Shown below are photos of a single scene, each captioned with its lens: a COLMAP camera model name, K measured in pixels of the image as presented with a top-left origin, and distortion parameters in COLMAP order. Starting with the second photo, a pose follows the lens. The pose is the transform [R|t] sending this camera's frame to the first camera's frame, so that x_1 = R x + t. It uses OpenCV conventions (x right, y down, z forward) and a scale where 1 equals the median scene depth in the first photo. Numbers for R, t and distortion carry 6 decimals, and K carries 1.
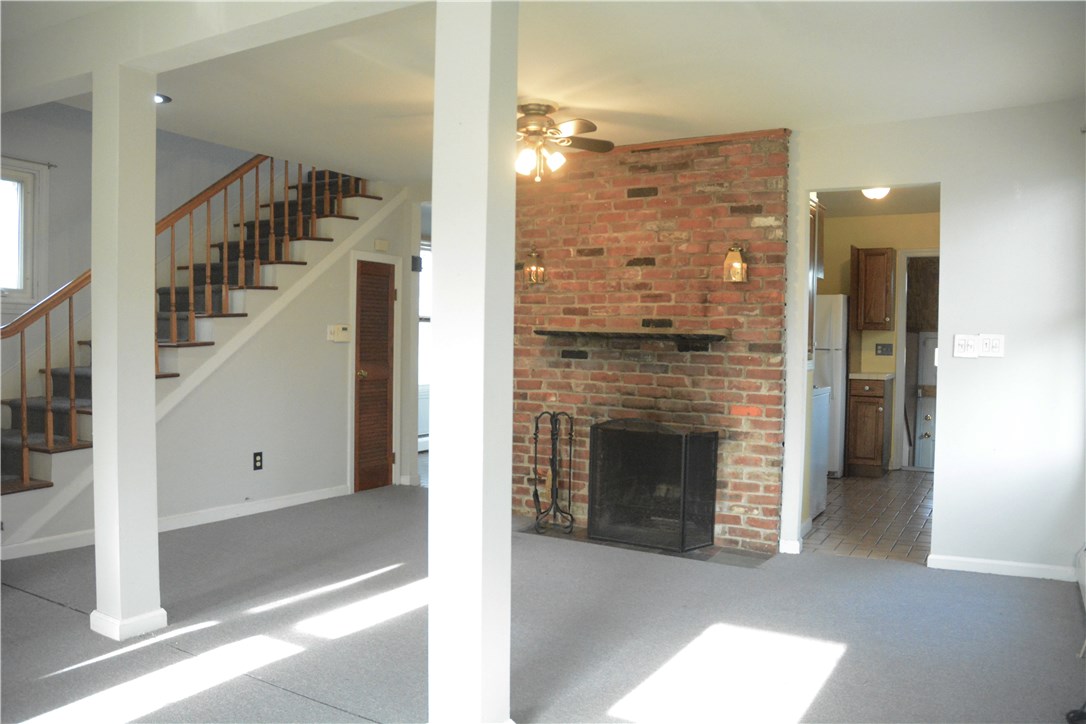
lens RADIAL K [[847.0, 0, 502.6], [0, 847.0, 363.9], [0, 0, 1]] dist [-0.141551, 0.156686]
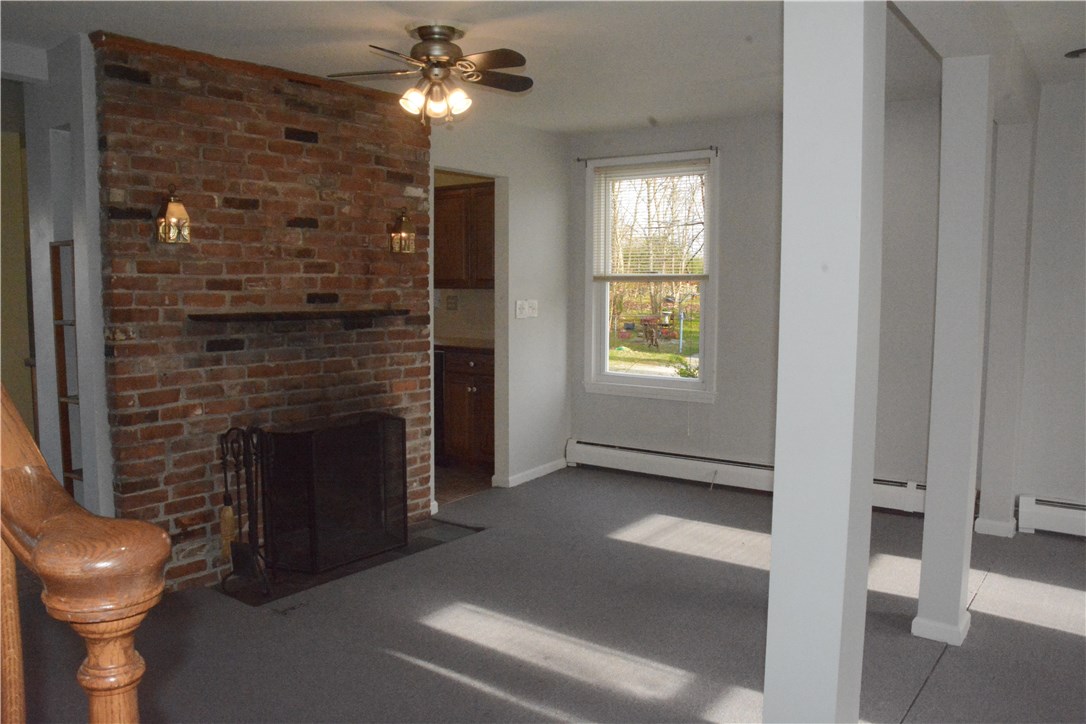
lens RADIAL K [[847.0, 0, 502.6], [0, 847.0, 363.9], [0, 0, 1]] dist [-0.141551, 0.156686]
pose [[0.114549, -0.110037, 0.987305, -0.617835], [0.037826, 0.993609, 0.106351, -0.064662], [-0.992697, 0.025164, 0.117979, 0.716923]]
